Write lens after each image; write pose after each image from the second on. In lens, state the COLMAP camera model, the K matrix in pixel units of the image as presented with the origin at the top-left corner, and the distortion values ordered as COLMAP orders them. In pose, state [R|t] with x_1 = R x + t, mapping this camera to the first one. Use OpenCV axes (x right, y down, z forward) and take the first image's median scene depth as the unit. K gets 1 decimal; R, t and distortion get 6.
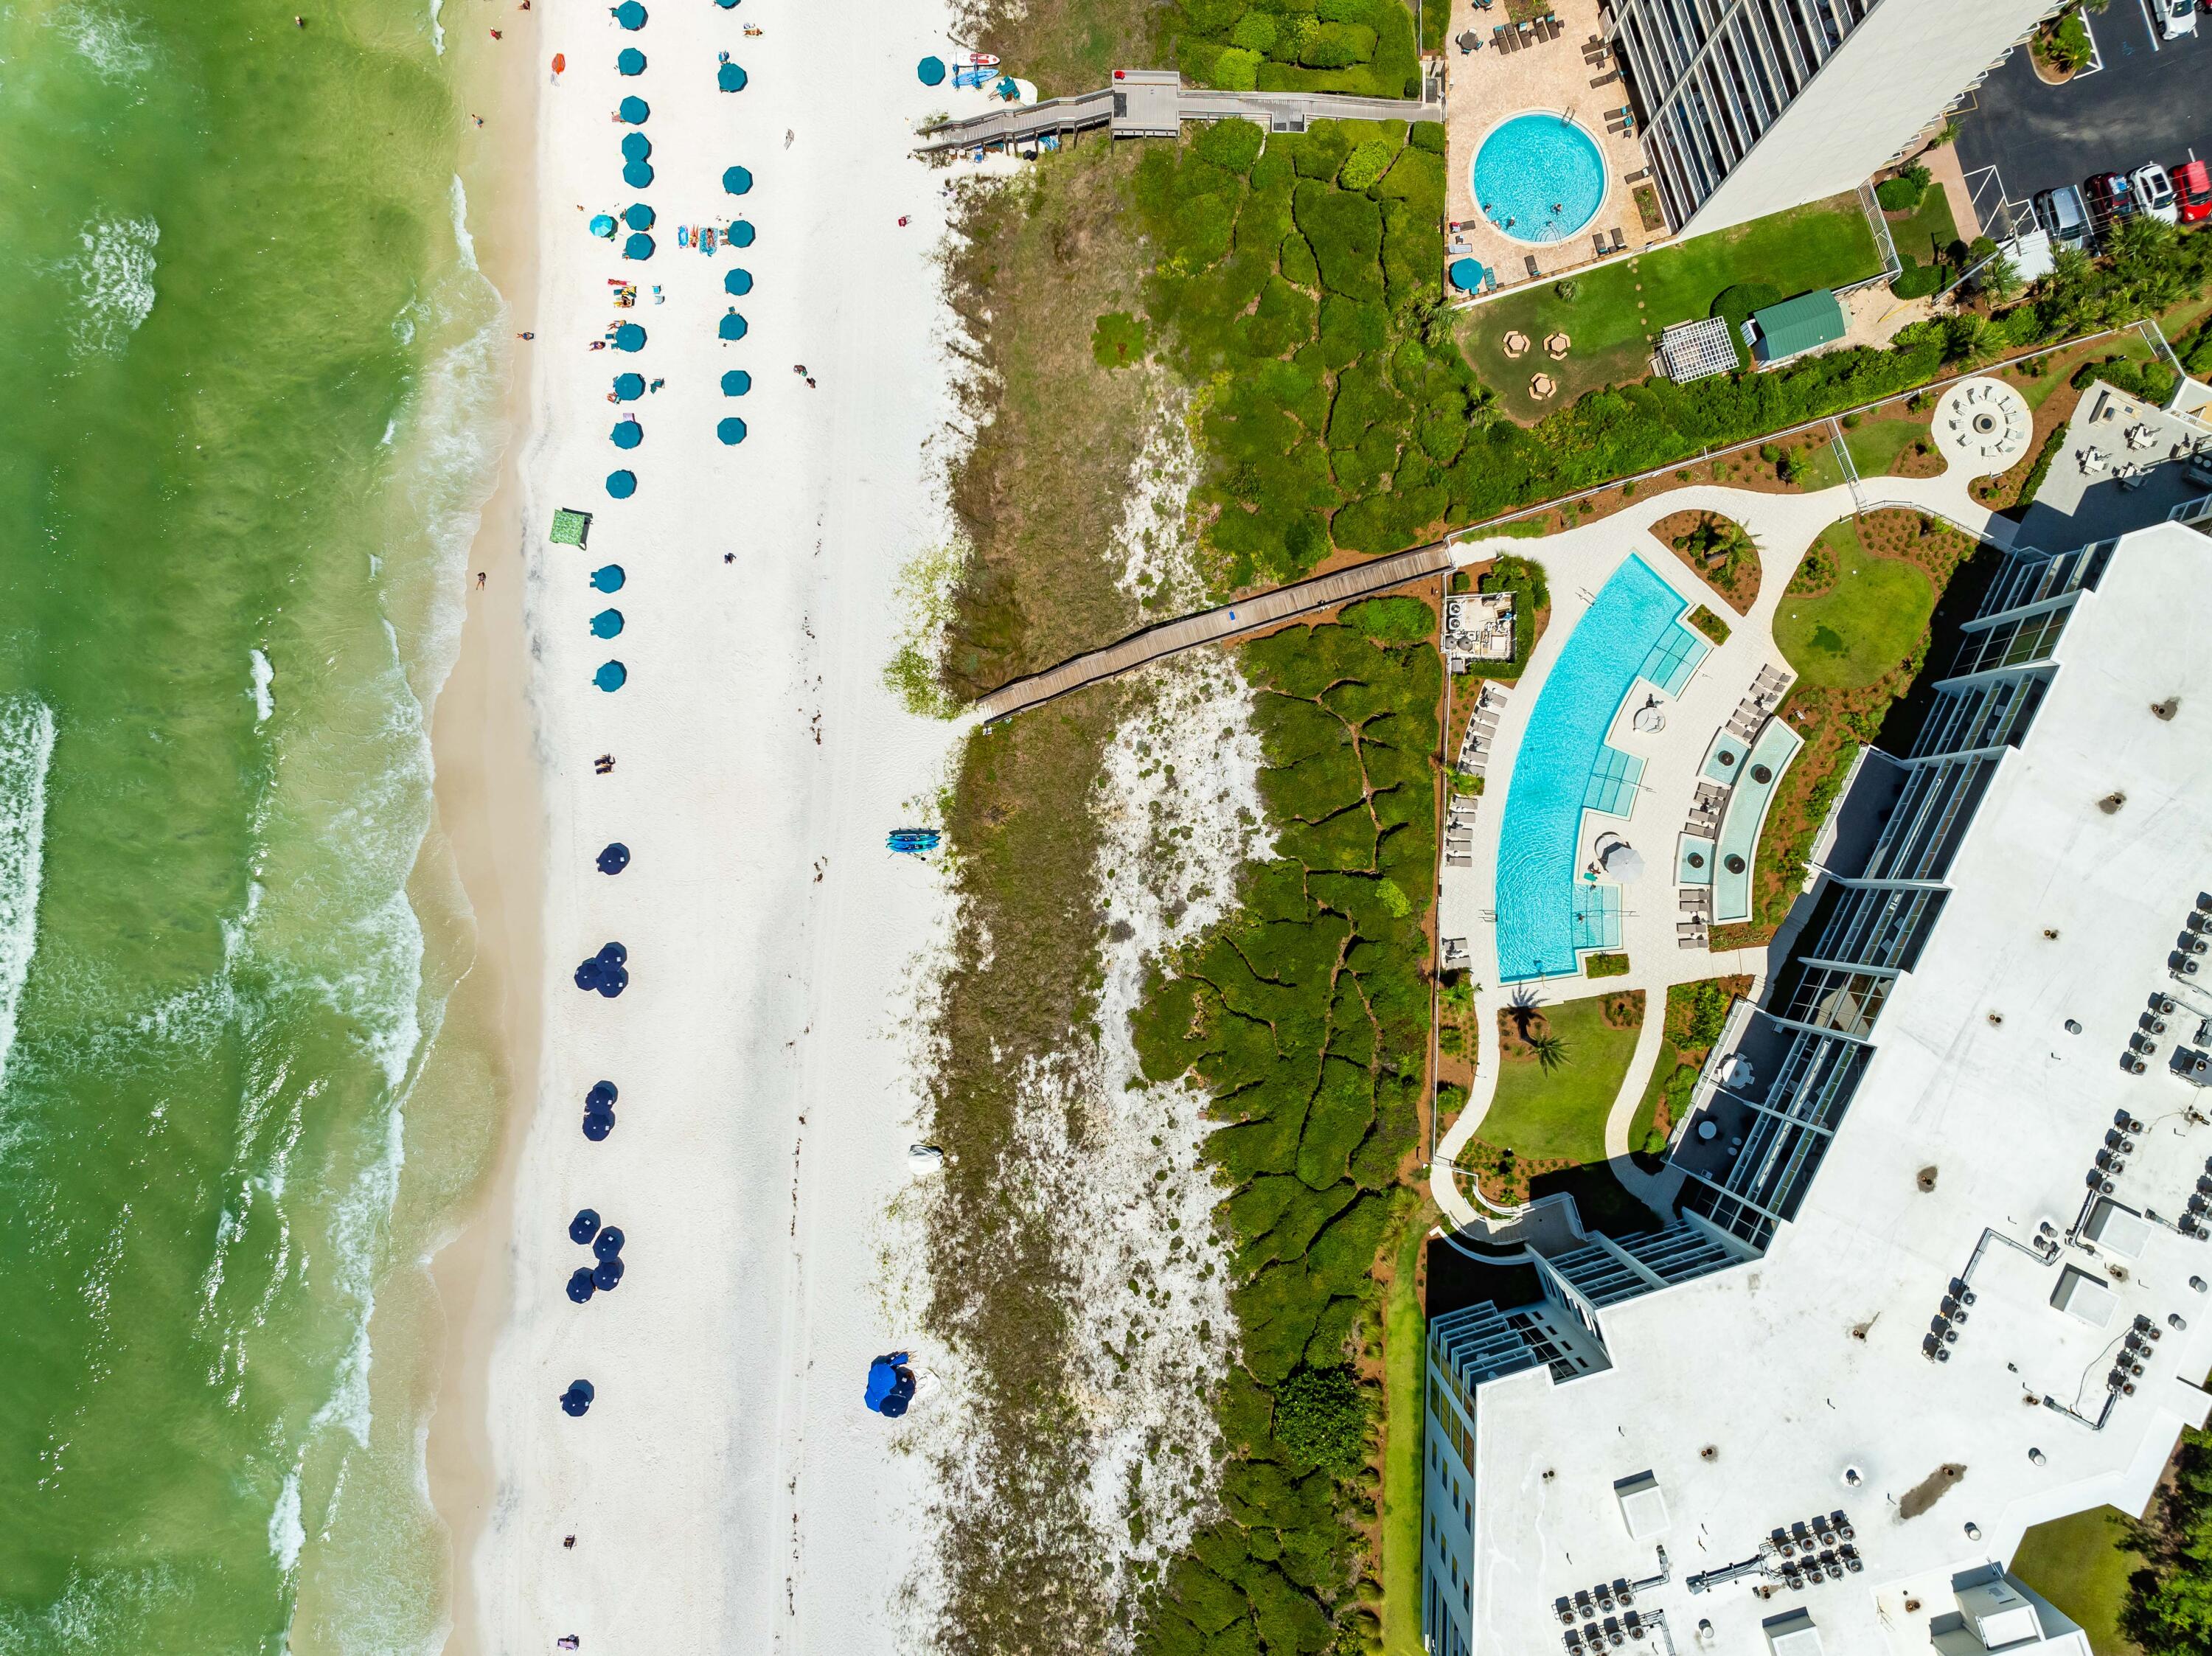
lens RADIAL K [[1541.7, 0, 1106.0], [0, 1541.7, 828.0], [0, 0, 1]] dist [0.009109, 0.008181]
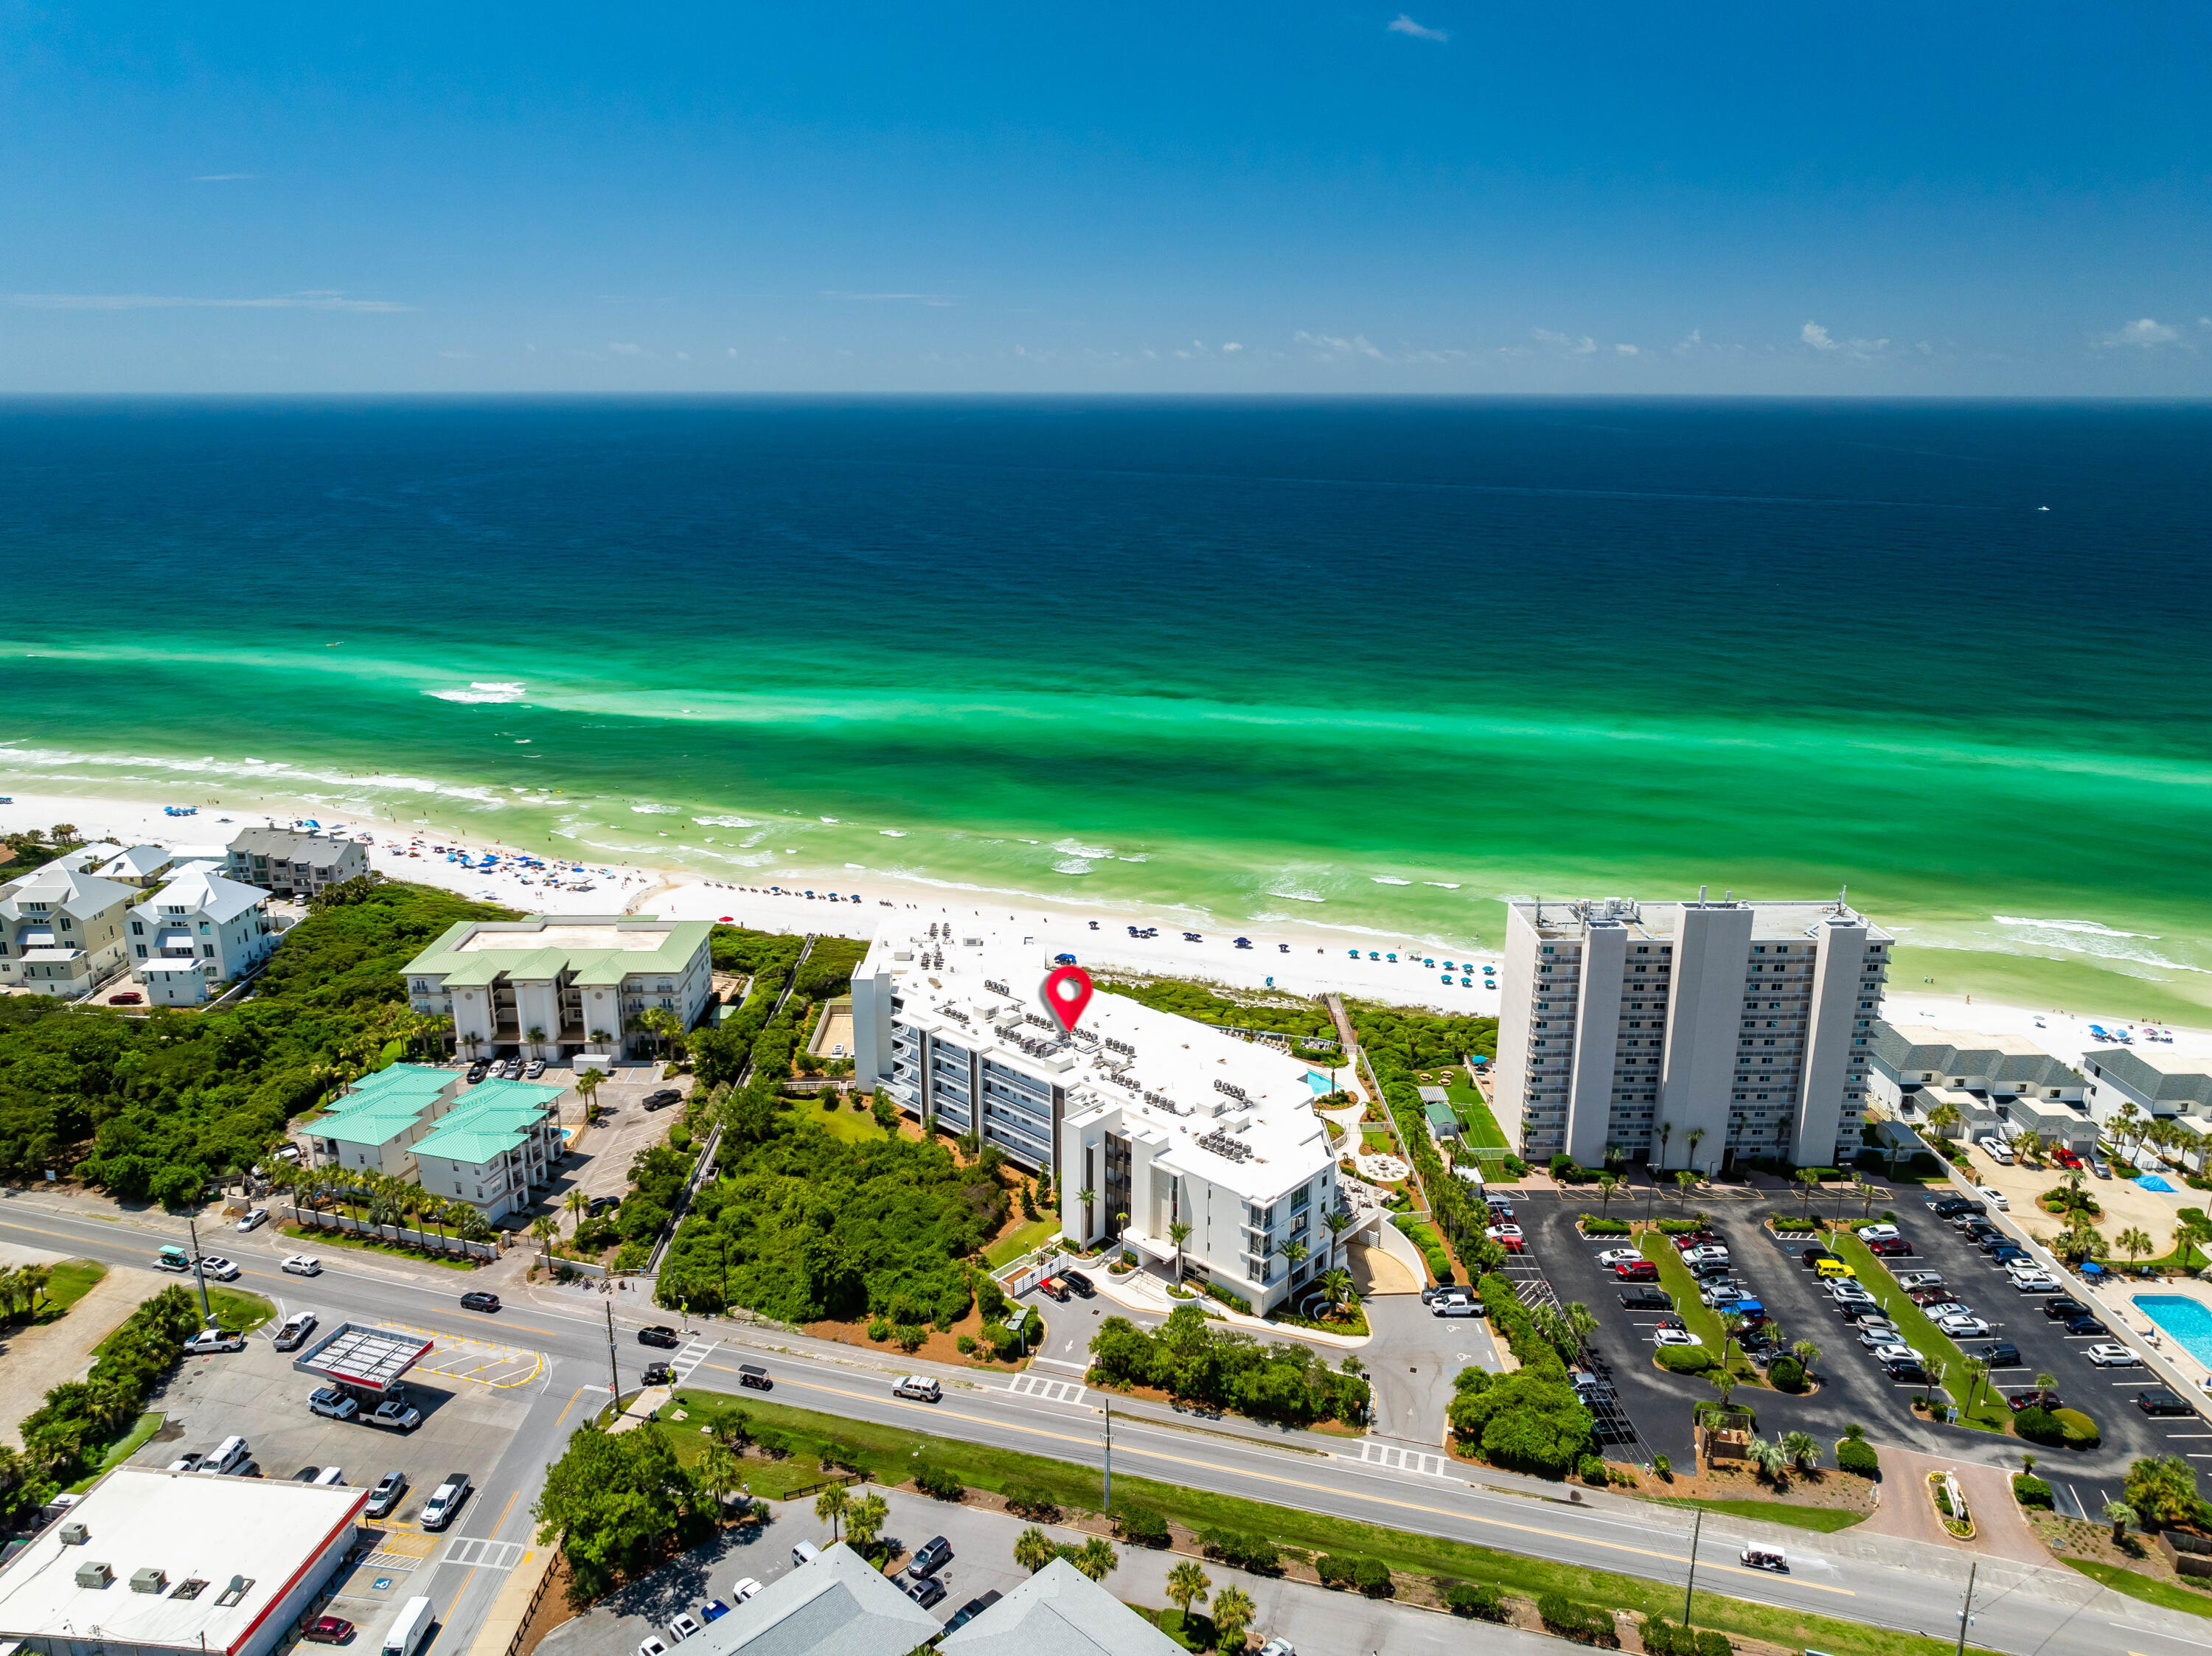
lens RADIAL K [[1535.5, 0, 1106.0], [0, 1535.5, 828.0], [0, 0, 1]] dist [0.002281, -0.002913]
pose [[-0.282751, 0.271686, -0.919912, 2.284122], [-0.959020, -0.061828, 0.276511, -0.430161], [0.018248, 0.960398, 0.278034, 0.069328]]
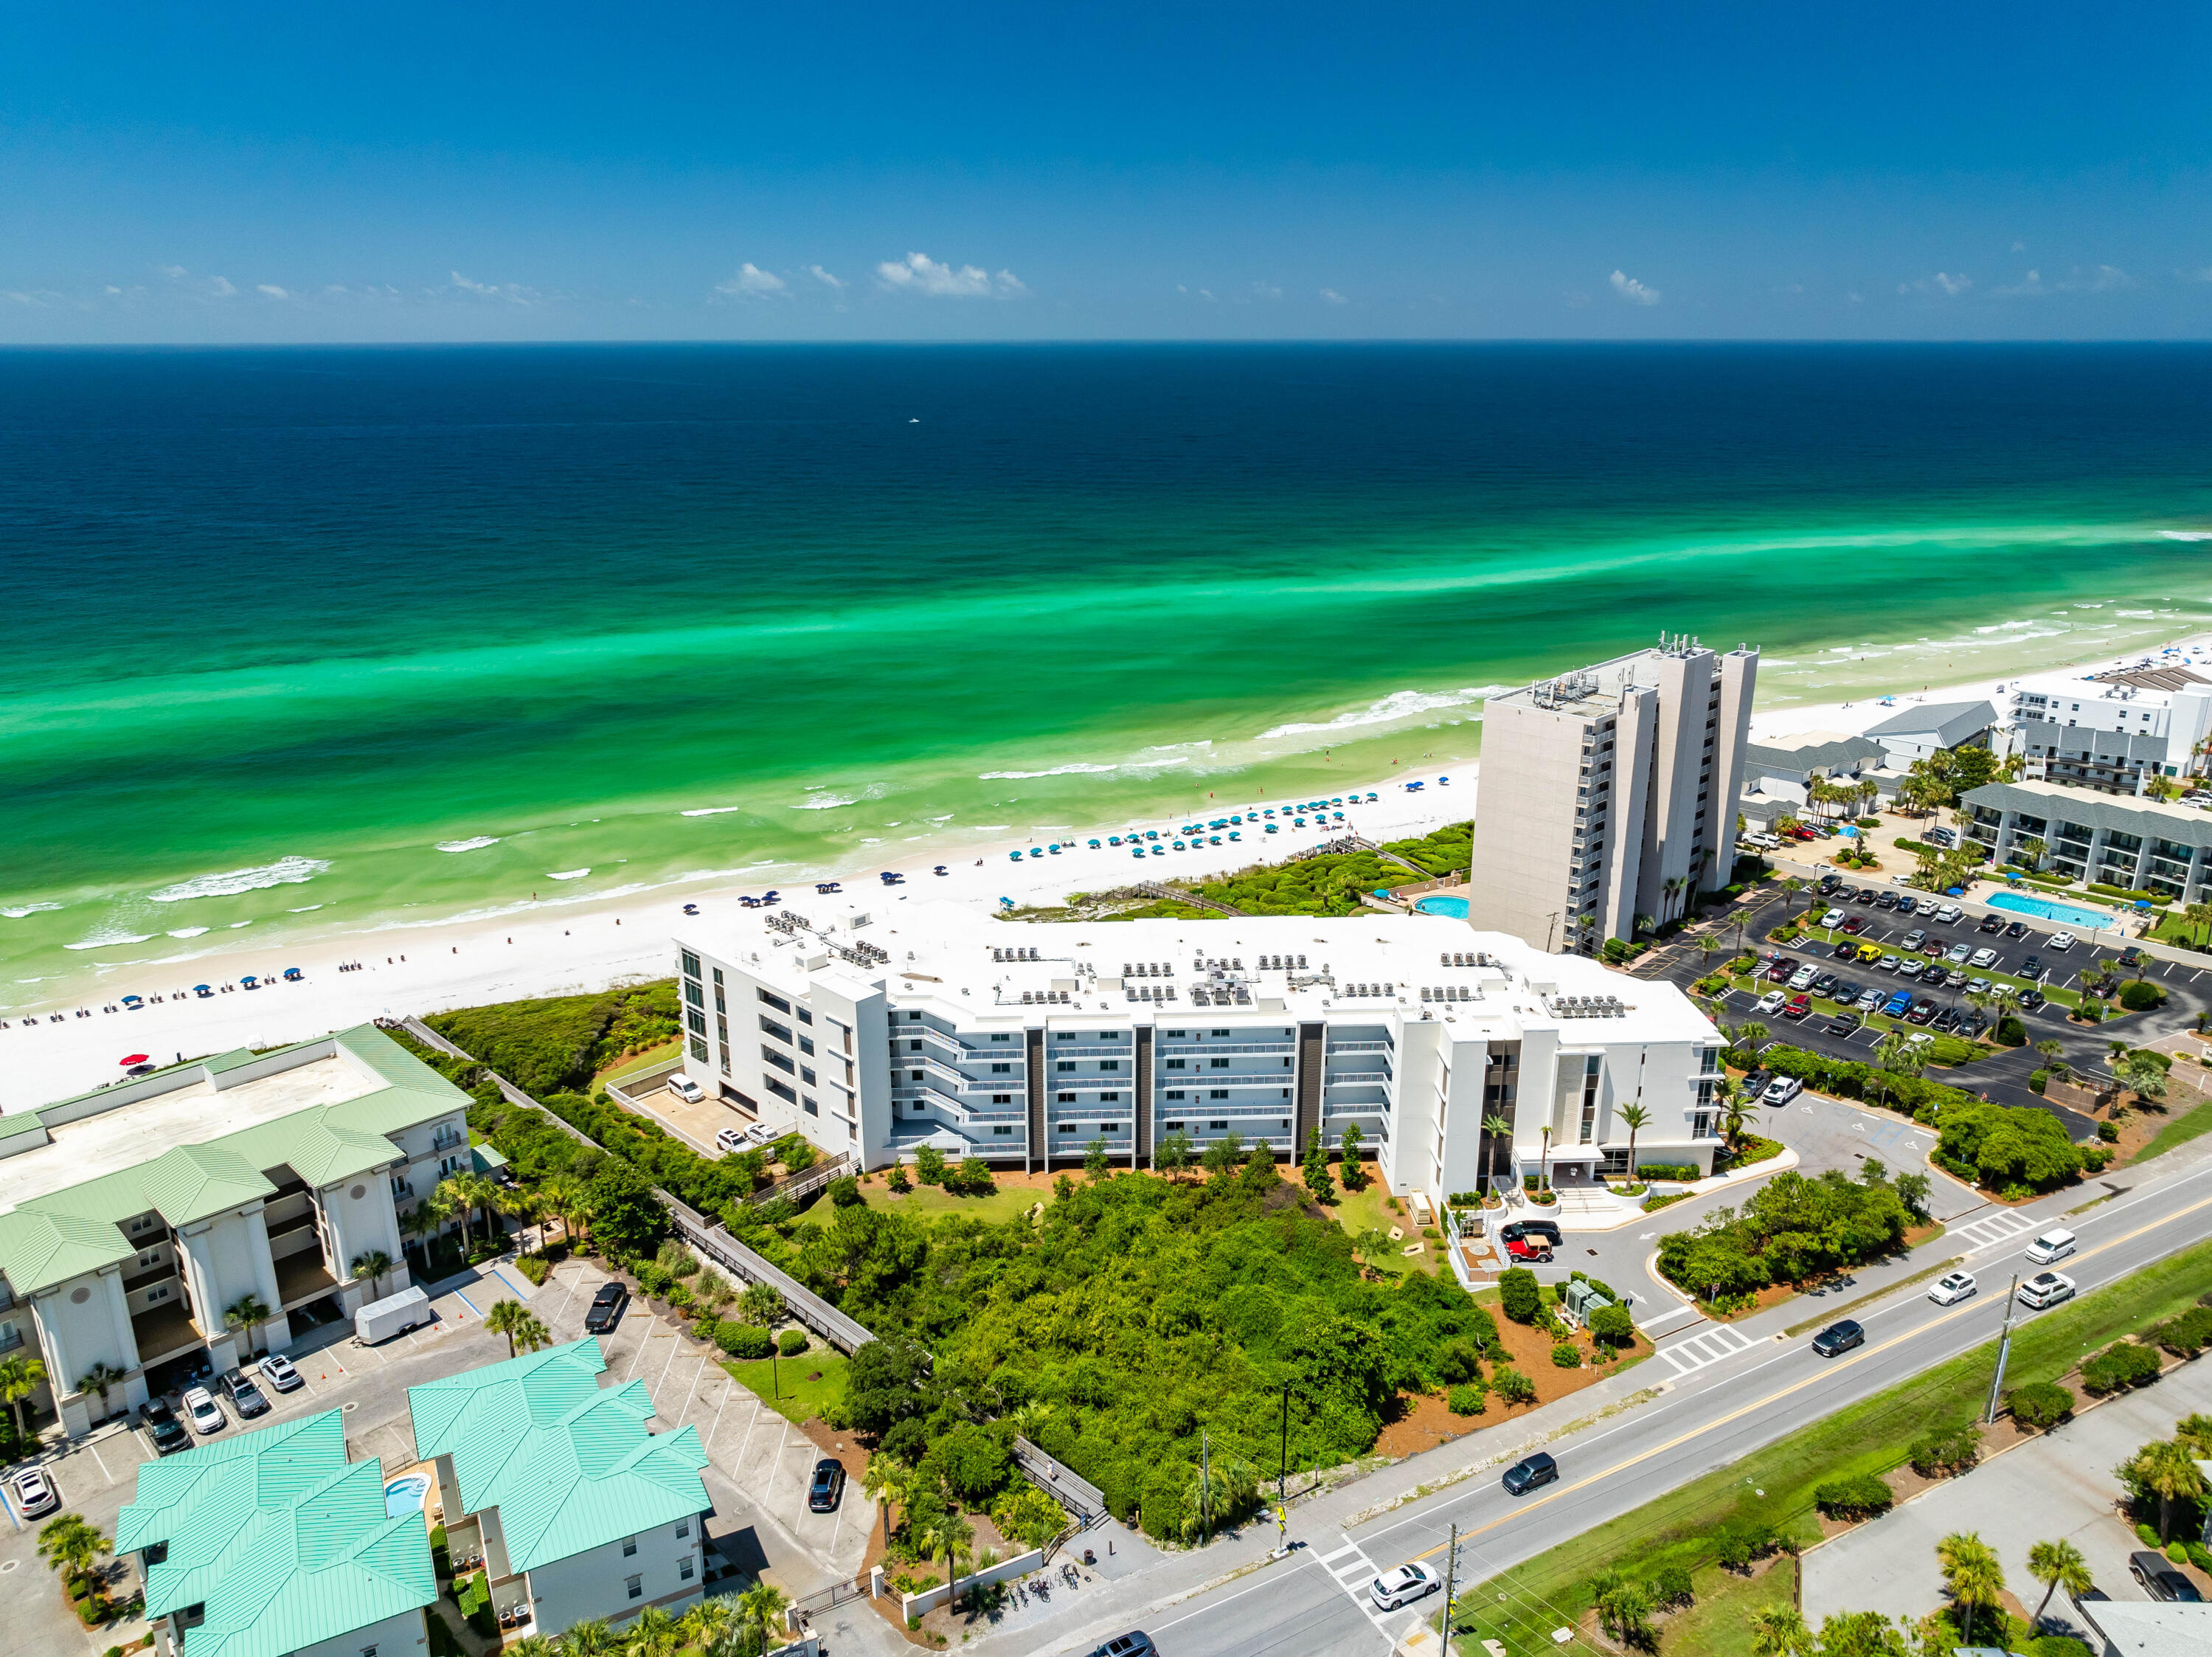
lens RADIAL K [[1556.7, 0, 1106.0], [0, 1556.7, 828.5], [0, 0, 1]] dist [-0.003428, -0.004111]
pose [[0.478326, 0.272746, -0.834754, 1.721051], [-0.878022, 0.166700, -0.448652, 0.844909], [0.016785, 0.947534, 0.319214, 0.265164]]
